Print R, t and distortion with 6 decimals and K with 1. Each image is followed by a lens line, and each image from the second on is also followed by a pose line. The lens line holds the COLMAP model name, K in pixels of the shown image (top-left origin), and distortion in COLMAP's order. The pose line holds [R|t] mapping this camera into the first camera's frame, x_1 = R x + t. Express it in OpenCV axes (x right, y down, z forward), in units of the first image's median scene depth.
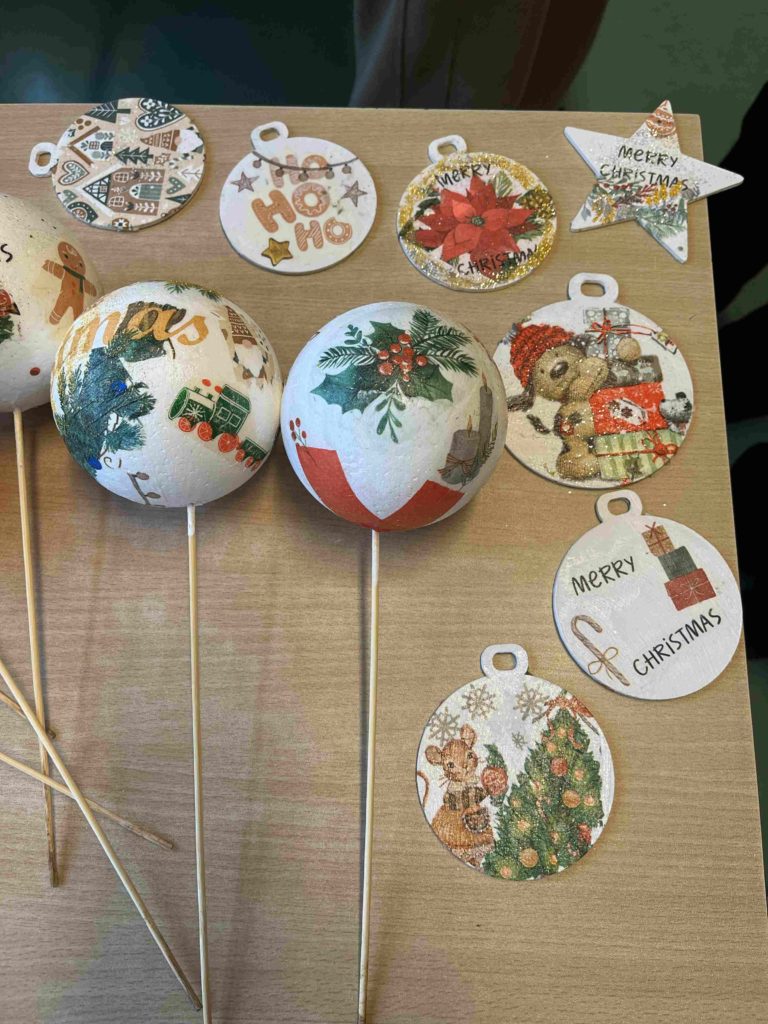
lens RADIAL K [[797.7, 0, 376.7], [0, 797.7, 553.3], [0, 0, 1]] dist [0.010525, -0.034300]
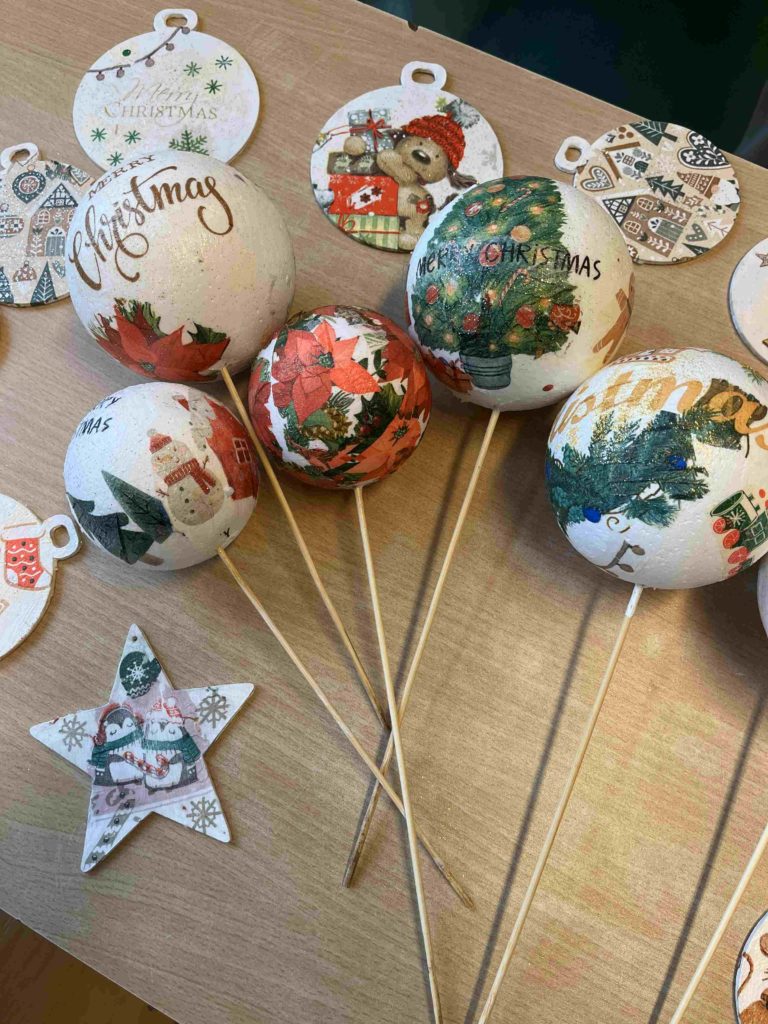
lens RADIAL K [[797.7, 0, 376.7], [0, 797.7, 553.3], [0, 0, 1]] dist [0.010525, -0.034300]
pose [[0.899288, 0.421396, -0.117072, -0.323992], [-0.419250, 0.906823, 0.043600, -0.004789], [0.124537, 0.009874, 0.992166, 0.028791]]
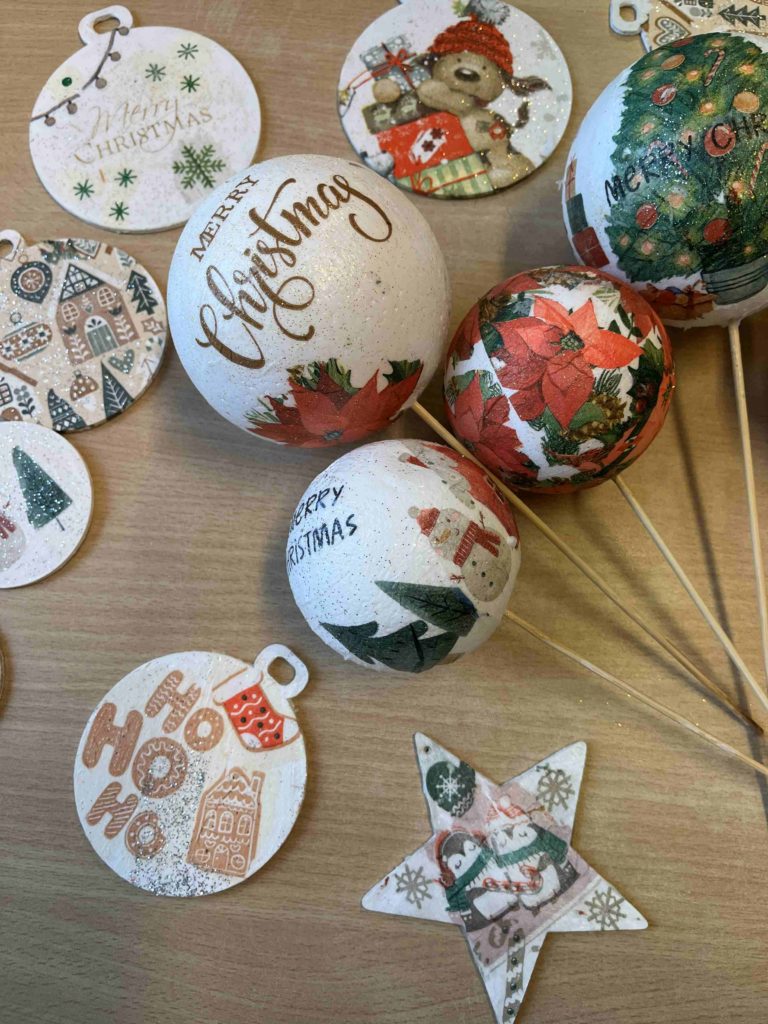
lens RADIAL K [[797.7, 0, 376.7], [0, 797.7, 553.3], [0, 0, 1]] dist [0.010525, -0.034300]
pose [[0.998876, 0.039730, -0.025839, -0.601539], [-0.037662, 0.996387, 0.076126, -0.000610], [0.028771, -0.075067, 0.996763, 0.137532]]
